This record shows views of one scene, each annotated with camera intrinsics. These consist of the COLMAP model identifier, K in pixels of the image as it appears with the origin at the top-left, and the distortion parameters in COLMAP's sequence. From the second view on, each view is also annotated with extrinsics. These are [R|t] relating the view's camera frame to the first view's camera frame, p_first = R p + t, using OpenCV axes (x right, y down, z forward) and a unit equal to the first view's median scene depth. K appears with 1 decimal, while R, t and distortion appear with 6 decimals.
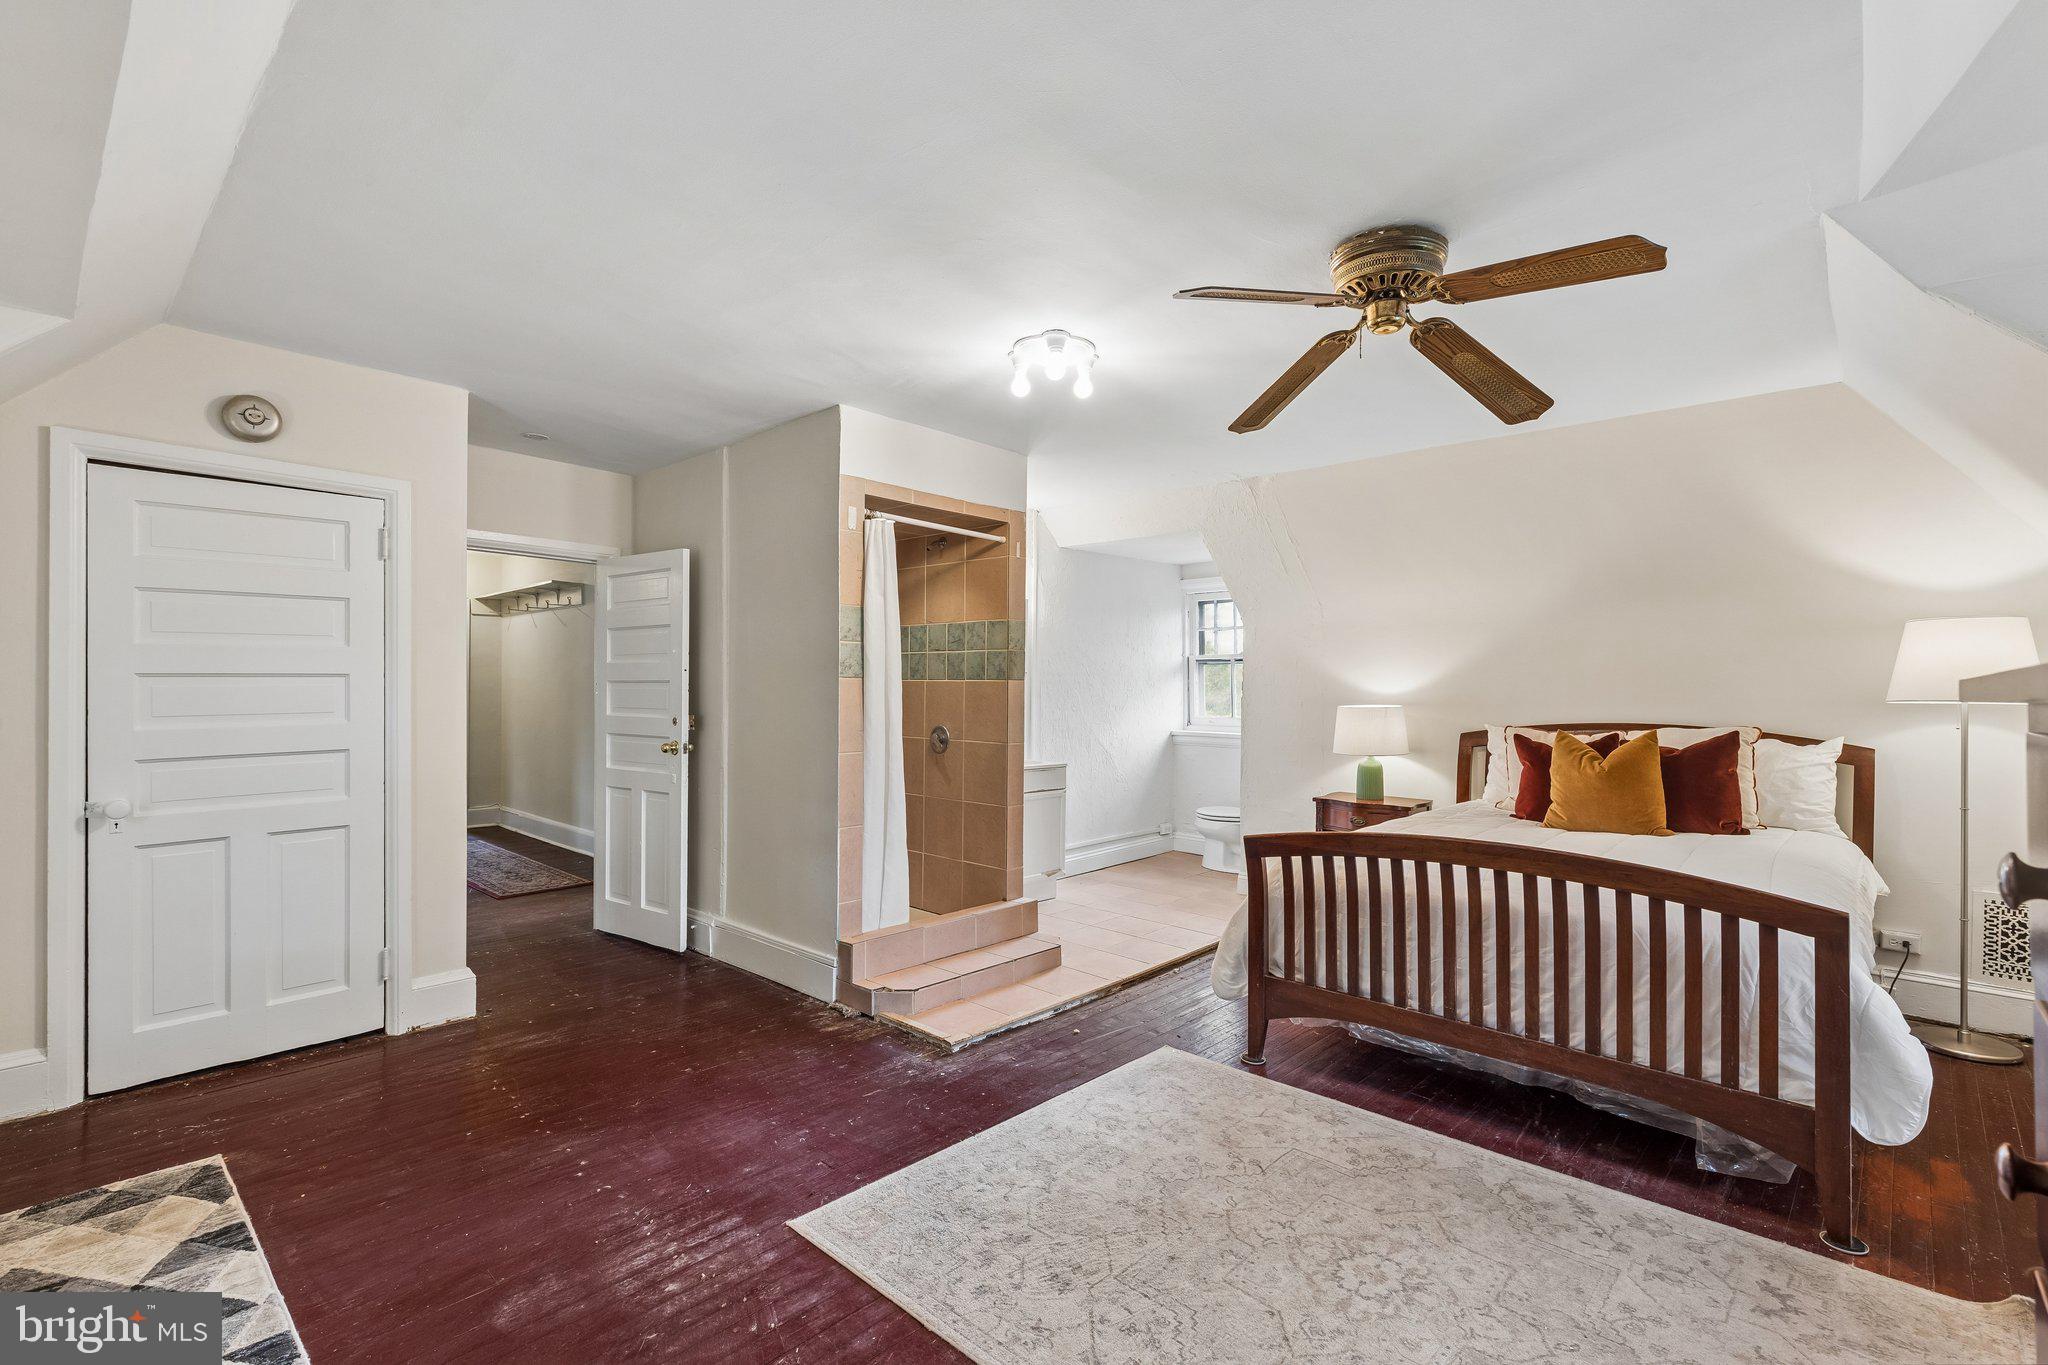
lens RADIAL K [[925.2, 0, 1037.6], [0, 925.2, 681.4], [0, 0, 1]] dist [0.003703, 0.000254]
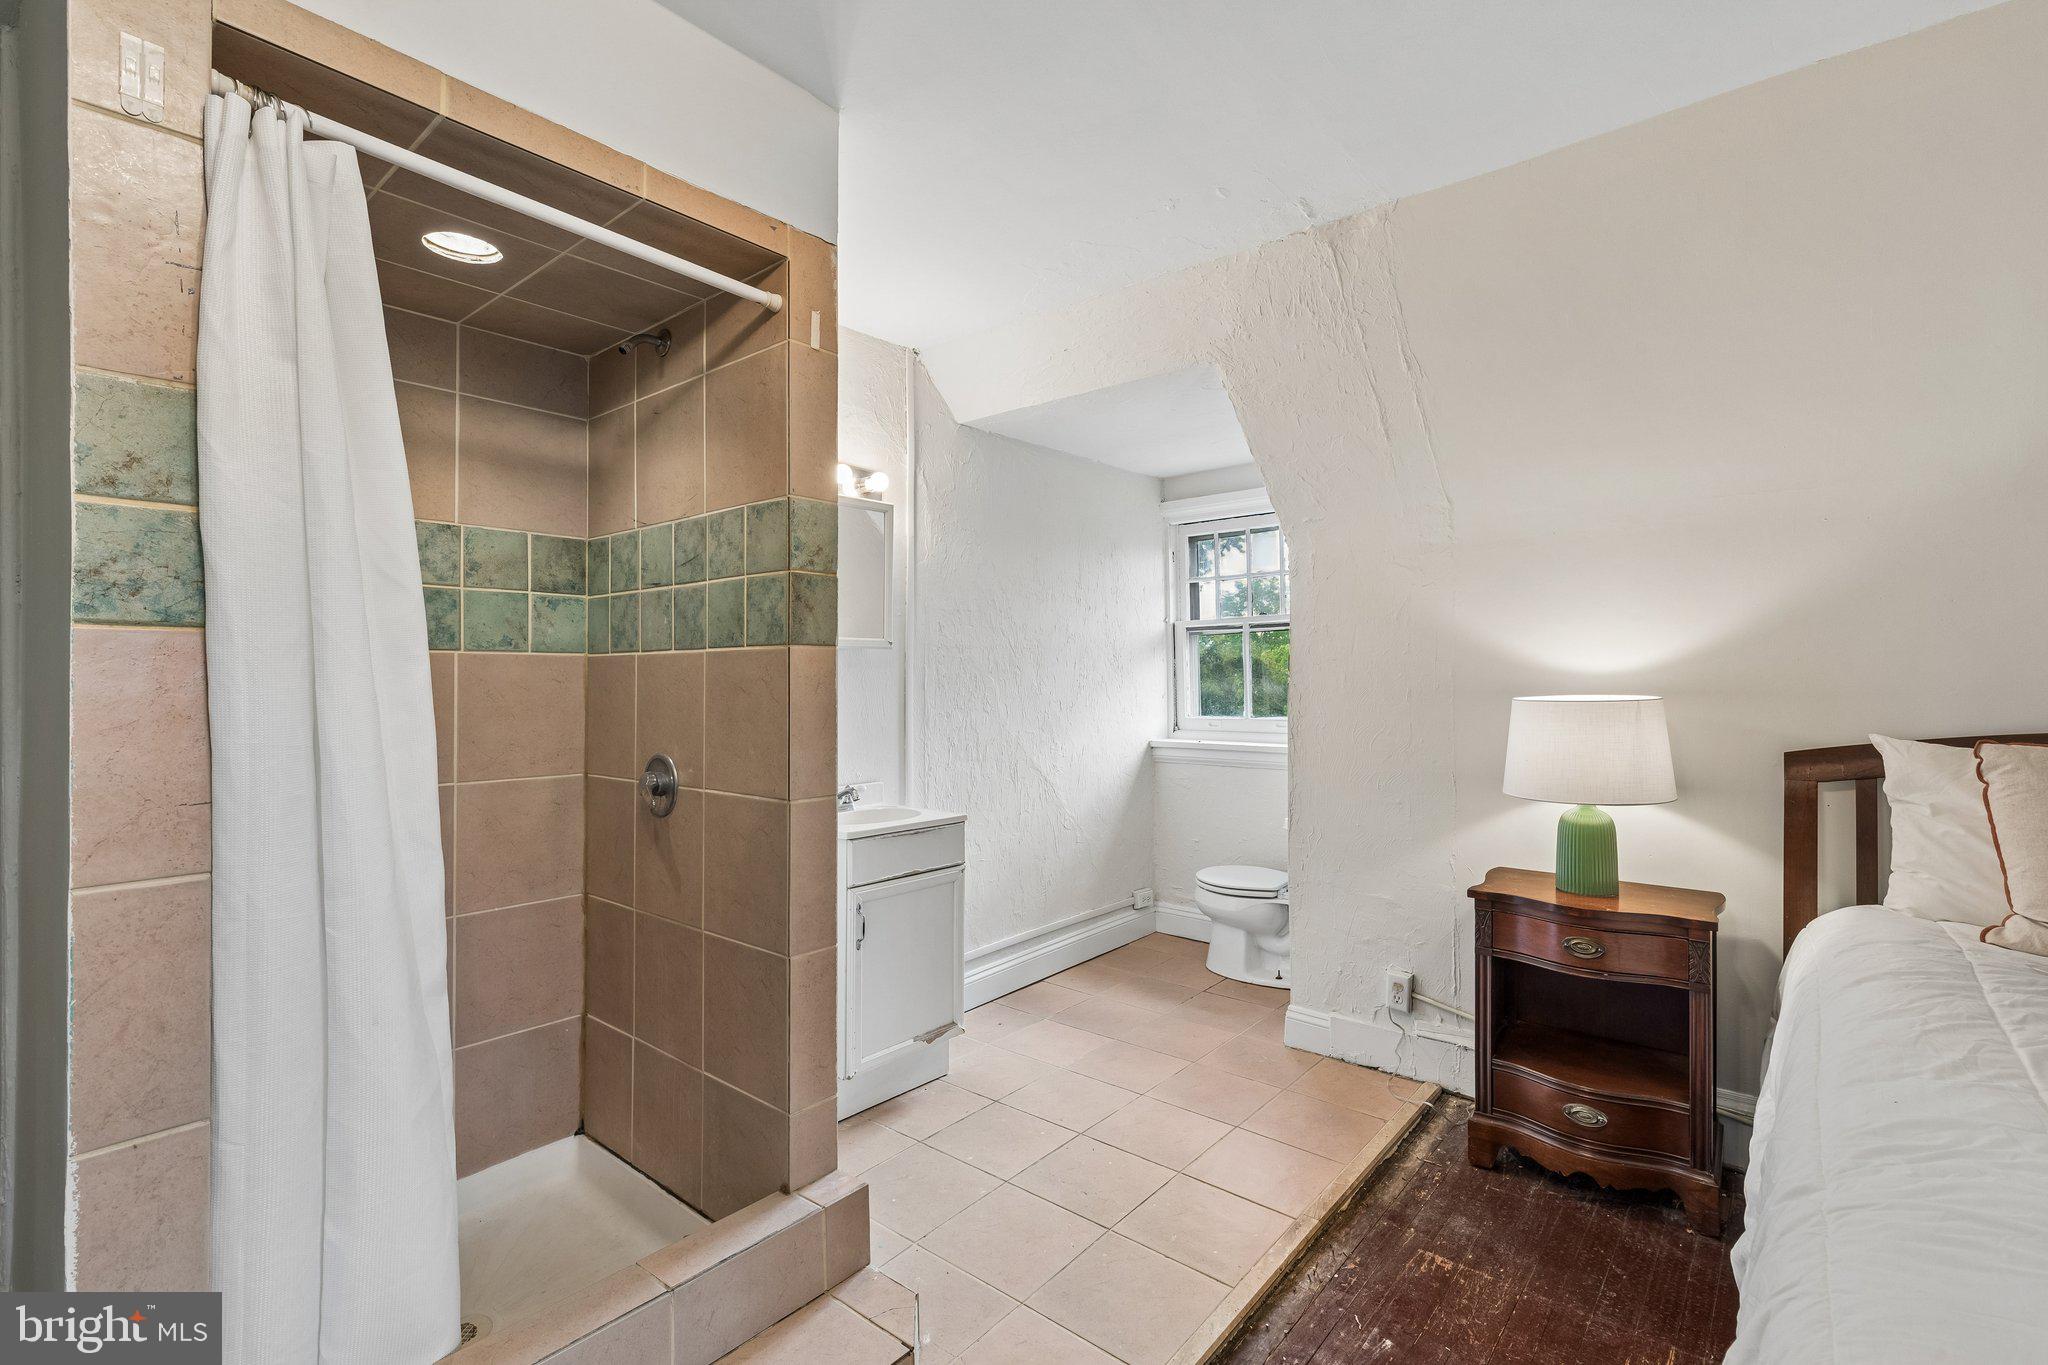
lens RADIAL K [[925.2, 0, 1037.6], [0, 925.2, 681.4], [0, 0, 1]] dist [0.003703, 0.000254]
pose [[0.998384, -0.011921, 0.055558, 0.052532], [0.011562, 0.999910, 0.006779, 0.012584], [-0.055634, -0.006125, 0.998432, 0.581149]]
